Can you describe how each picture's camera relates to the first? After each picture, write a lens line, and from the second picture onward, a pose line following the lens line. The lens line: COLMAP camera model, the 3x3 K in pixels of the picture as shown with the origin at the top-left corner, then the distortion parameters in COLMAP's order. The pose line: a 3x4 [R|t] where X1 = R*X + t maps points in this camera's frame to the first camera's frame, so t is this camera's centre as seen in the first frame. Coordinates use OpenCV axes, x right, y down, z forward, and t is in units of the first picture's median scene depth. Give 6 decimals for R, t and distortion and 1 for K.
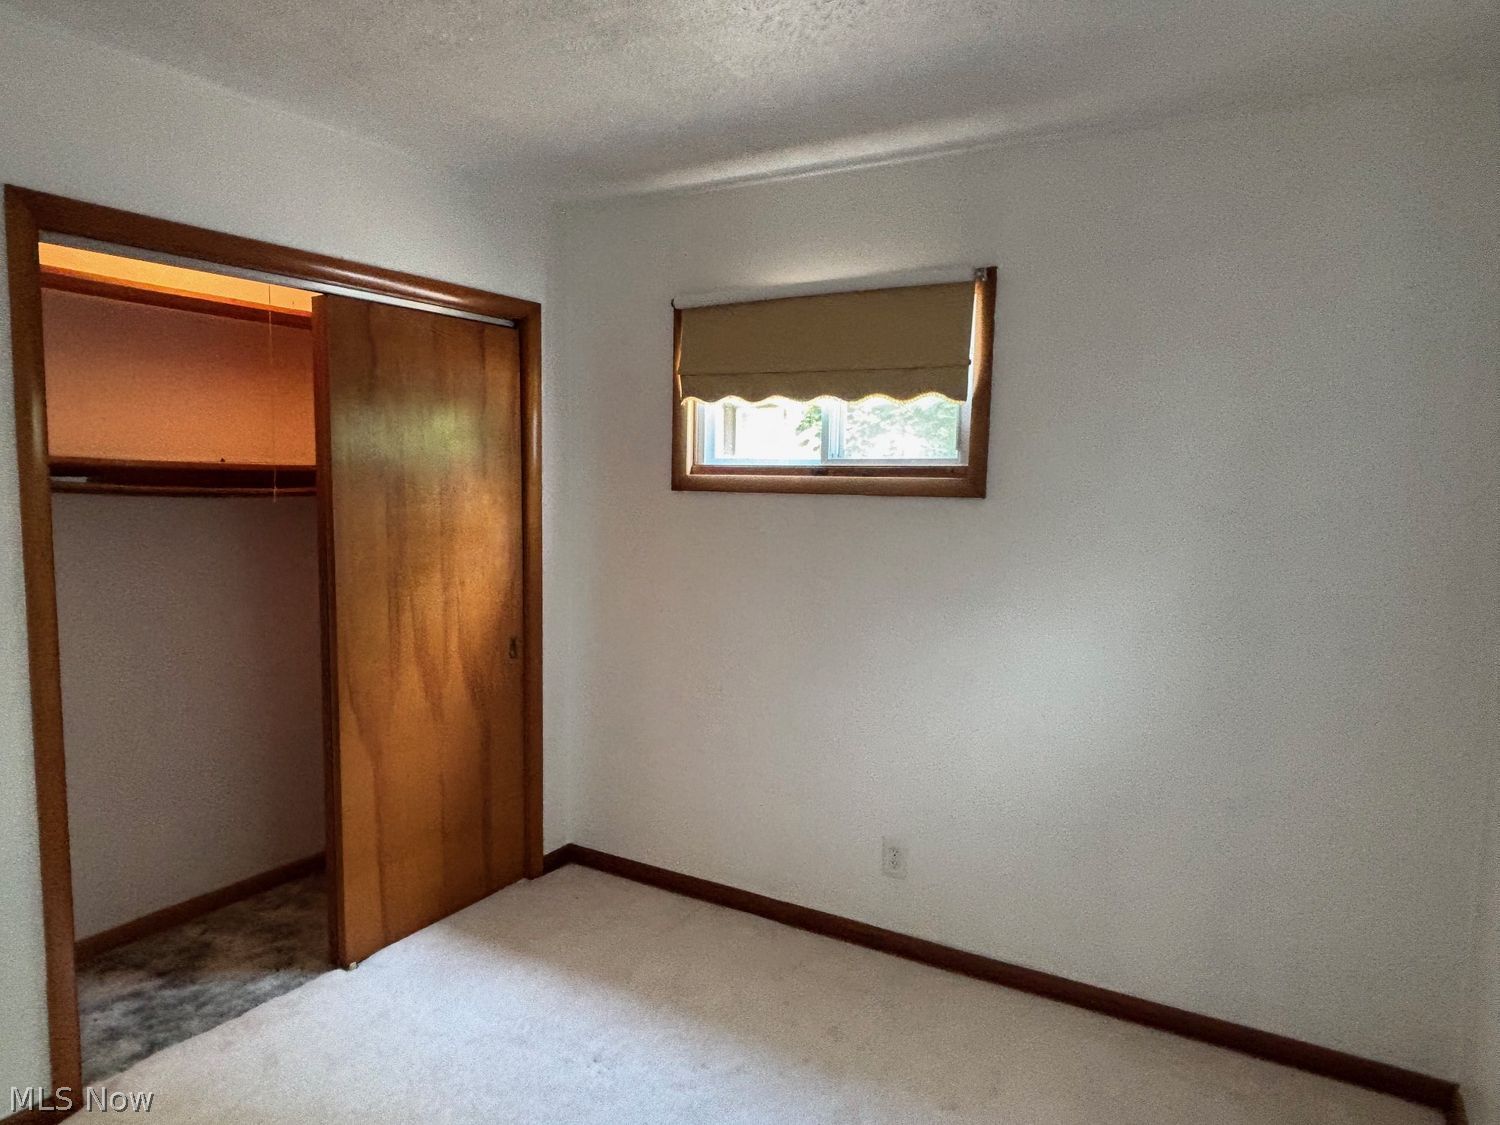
lens RADIAL K [[967.9, 0, 750.0], [0, 967.9, 562.5], [0, 0, 1]] dist [0.008576, -0.000694]
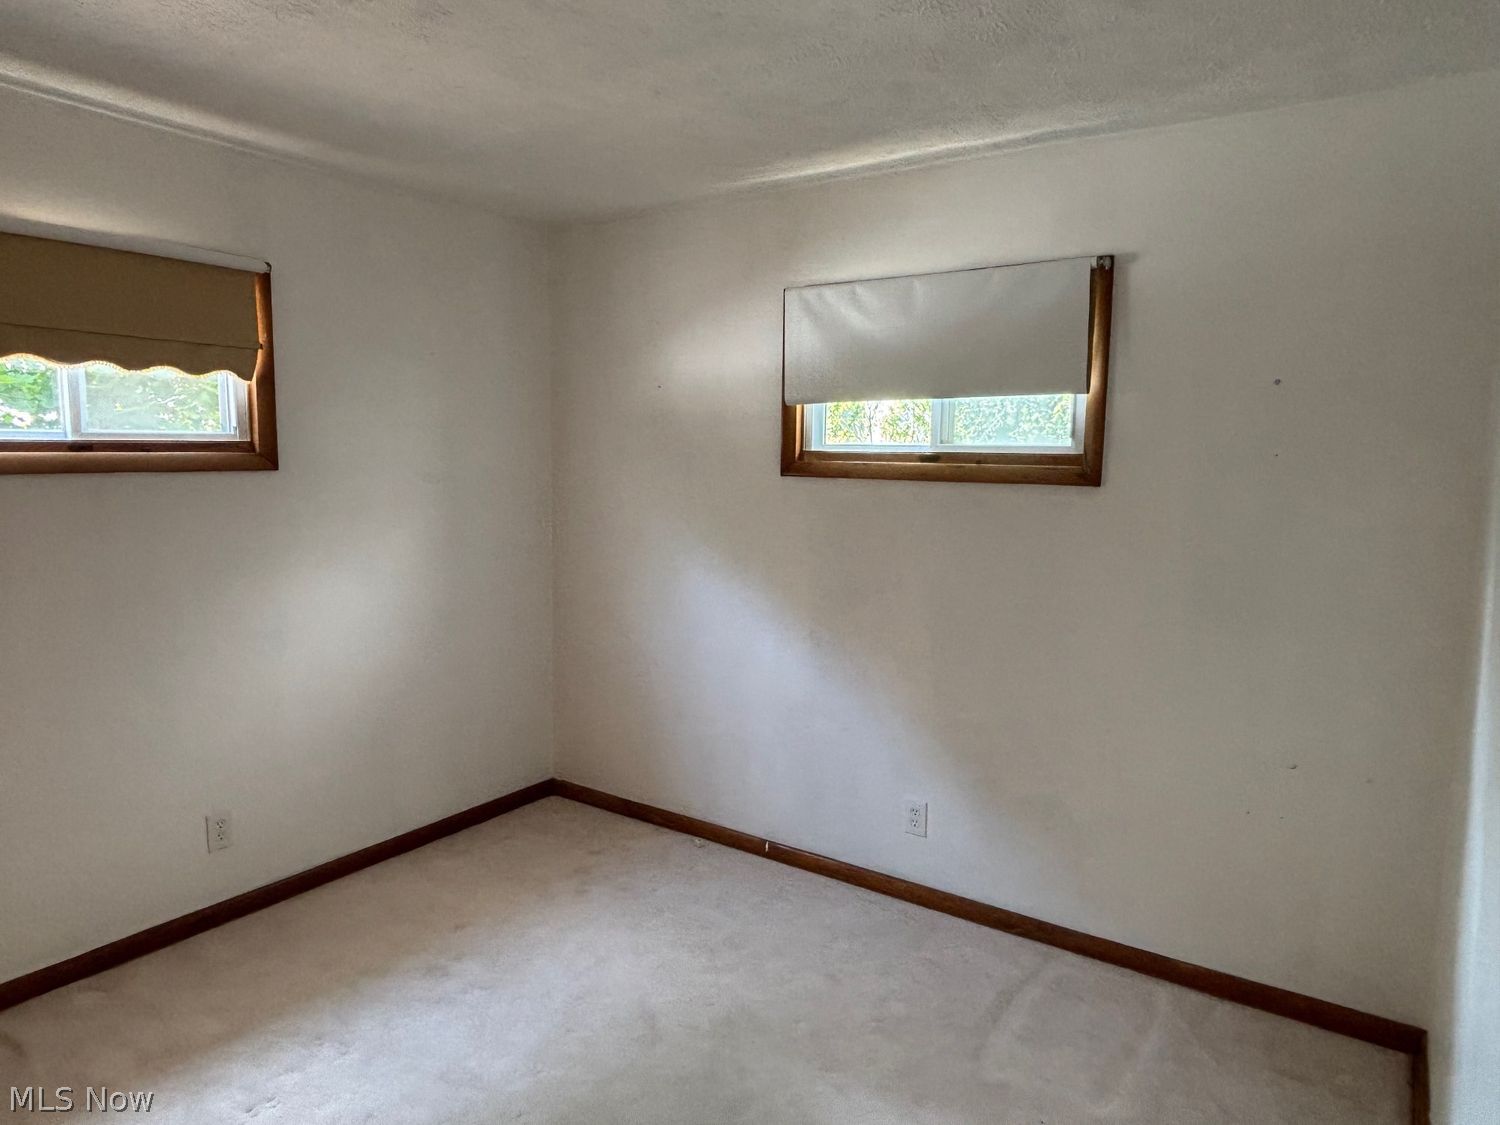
lens RADIAL K [[959.5, 0, 745.2], [0, 959.5, 551.6], [0, 0, 1]] dist [-0.001834, -0.001070]
pose [[0.076523, -0.120762, 0.989728, -0.821006], [0.089363, 0.989474, 0.113822, -0.050611], [-0.993055, 0.079735, 0.086509, 0.374826]]
